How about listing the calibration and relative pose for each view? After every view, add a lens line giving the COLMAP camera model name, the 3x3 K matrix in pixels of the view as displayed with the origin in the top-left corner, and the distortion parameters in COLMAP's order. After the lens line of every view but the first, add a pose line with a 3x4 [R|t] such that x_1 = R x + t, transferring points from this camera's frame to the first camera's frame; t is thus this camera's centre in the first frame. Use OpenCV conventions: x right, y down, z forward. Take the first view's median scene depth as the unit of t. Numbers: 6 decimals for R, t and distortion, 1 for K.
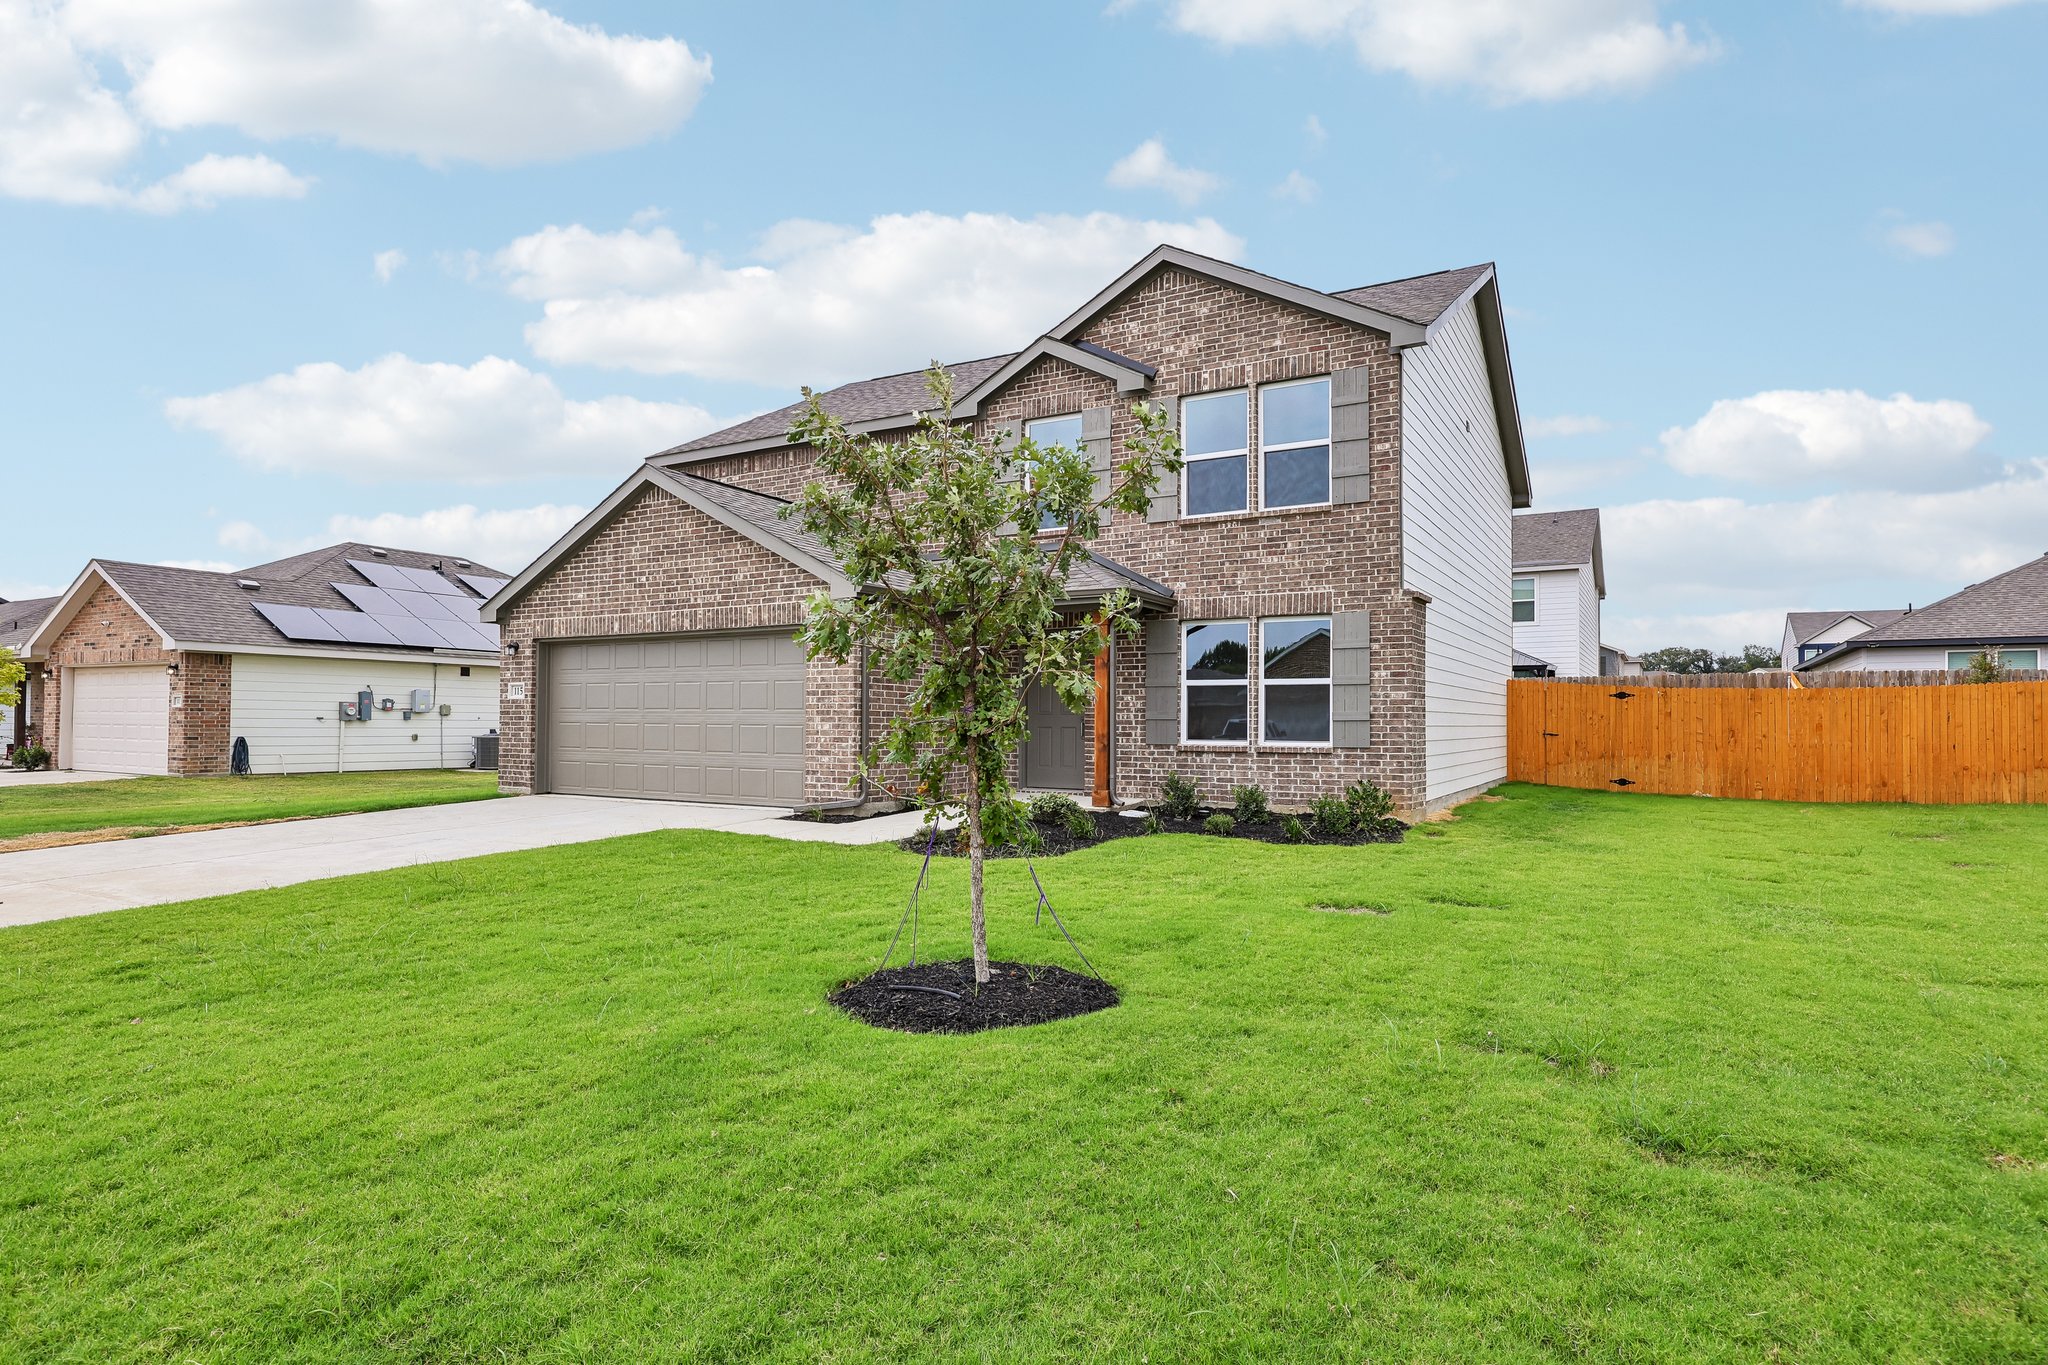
lens RADIAL K [[1127.1, 0, 1018.8], [0, 1127.1, 694.0], [0, 0, 1]] dist [-0.000589, 0.000299]
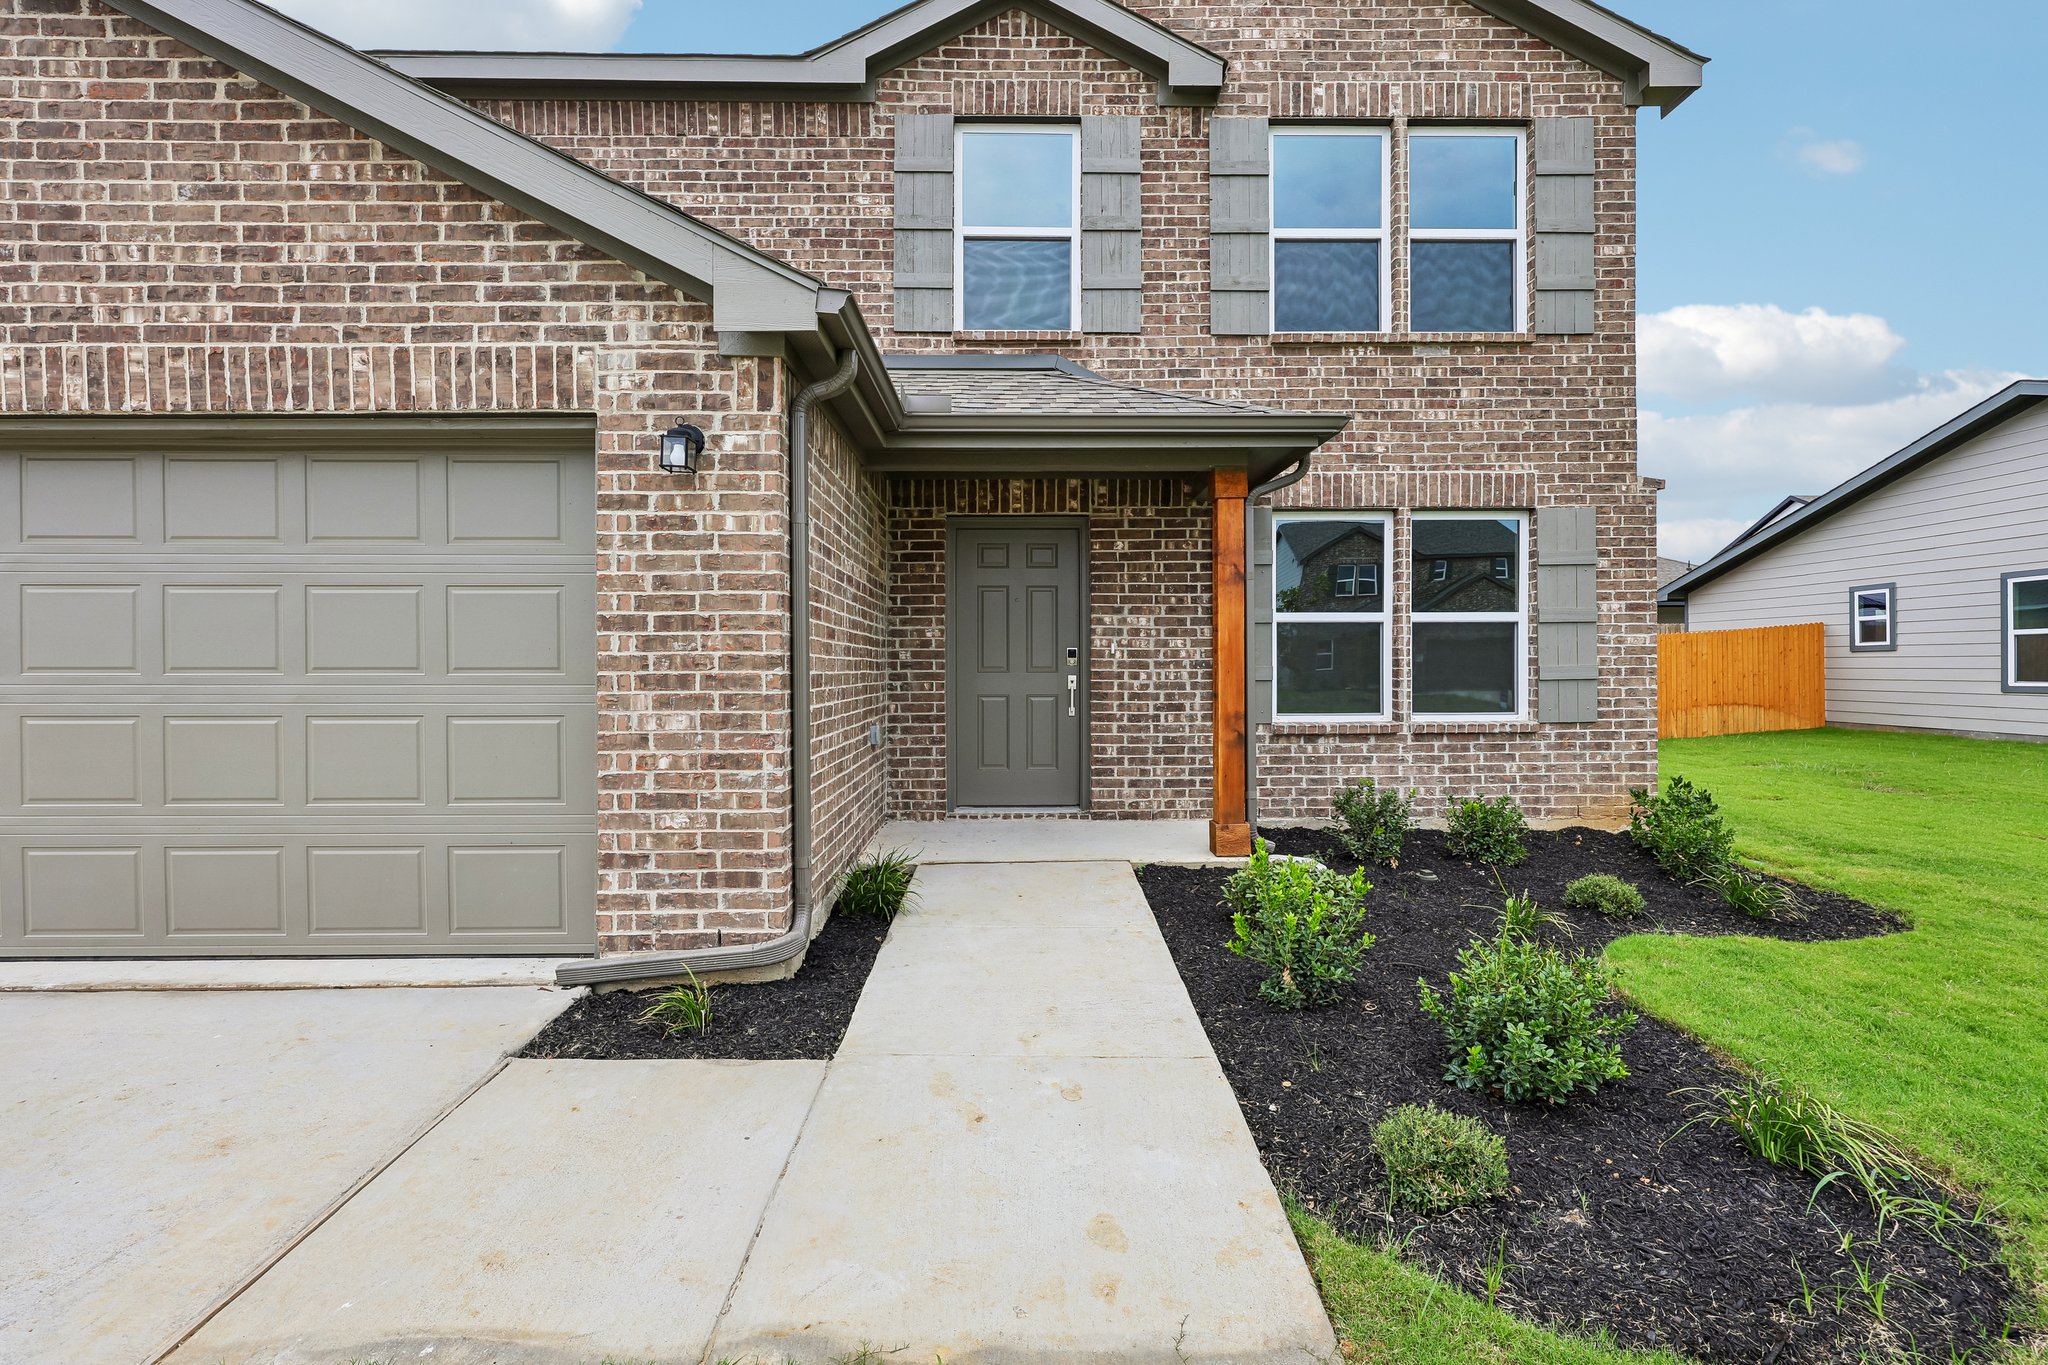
lens RADIAL K [[889.8, 0, 1018.2], [0, 889.8, 664.2], [0, 0, 1]] dist [0.002587, 0.000412]
pose [[0.852151, -0.007395, 0.523244, -0.217256], [-0.005599, 0.999714, 0.023248, 0.004788], [-0.523267, -0.022740, 0.851866, 0.702765]]
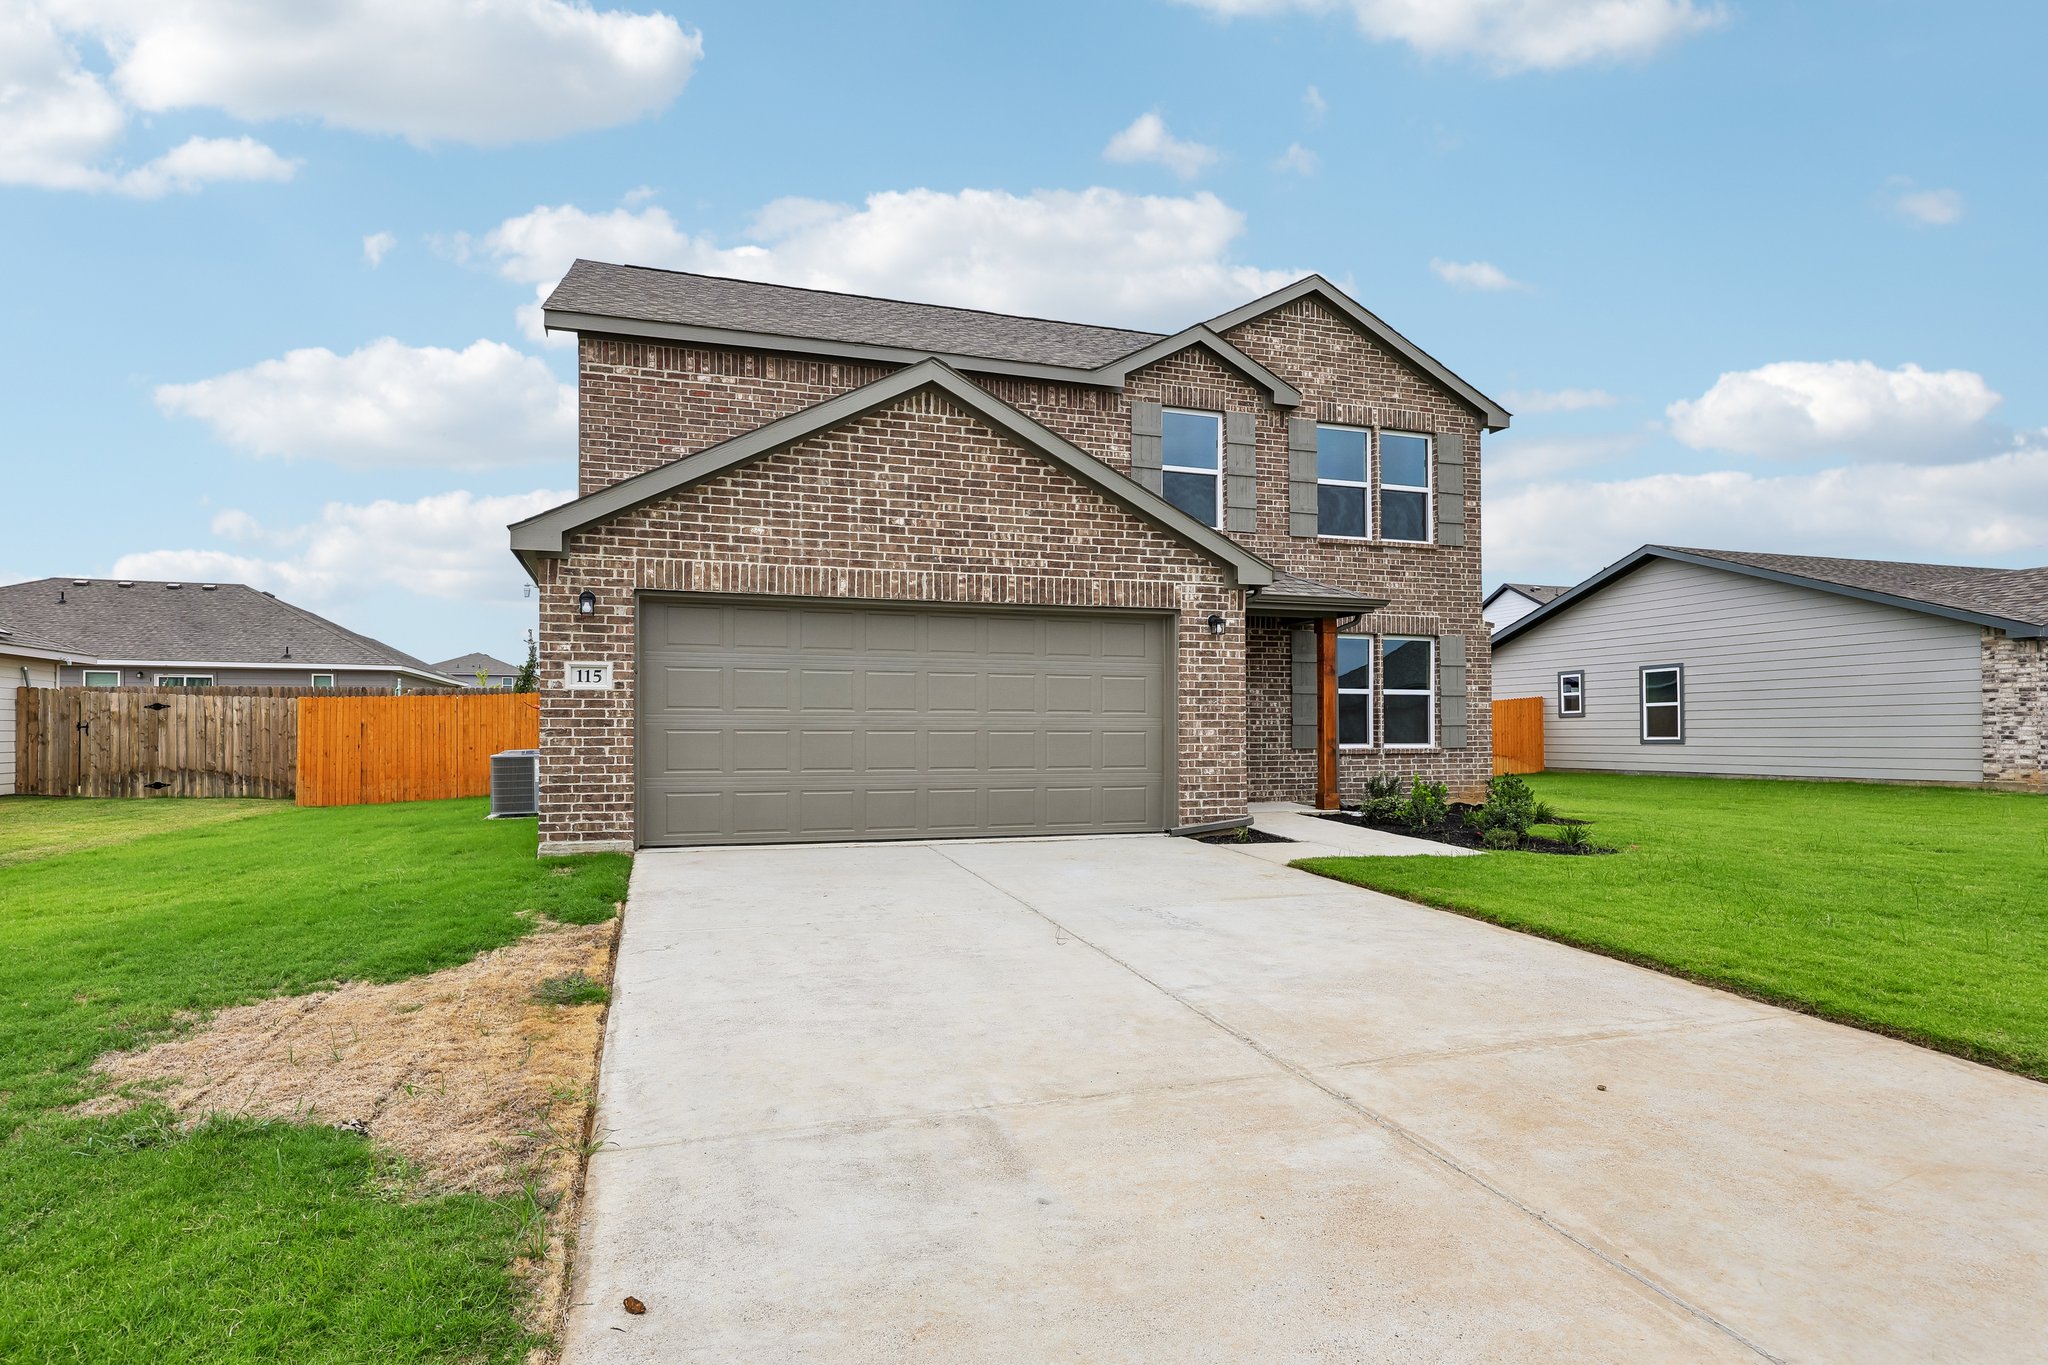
lens RADIAL K [[1127.1, 0, 996.3], [0, 1127.1, 711.8], [0, 0, 1]] dist [-0.000589, 0.000299]
pose [[0.658314, 0.010547, 0.752670, -0.892737], [-0.014930, 0.999888, -0.000953, 0.016181], [-0.752596, -0.010610, 0.658397, 0.547819]]
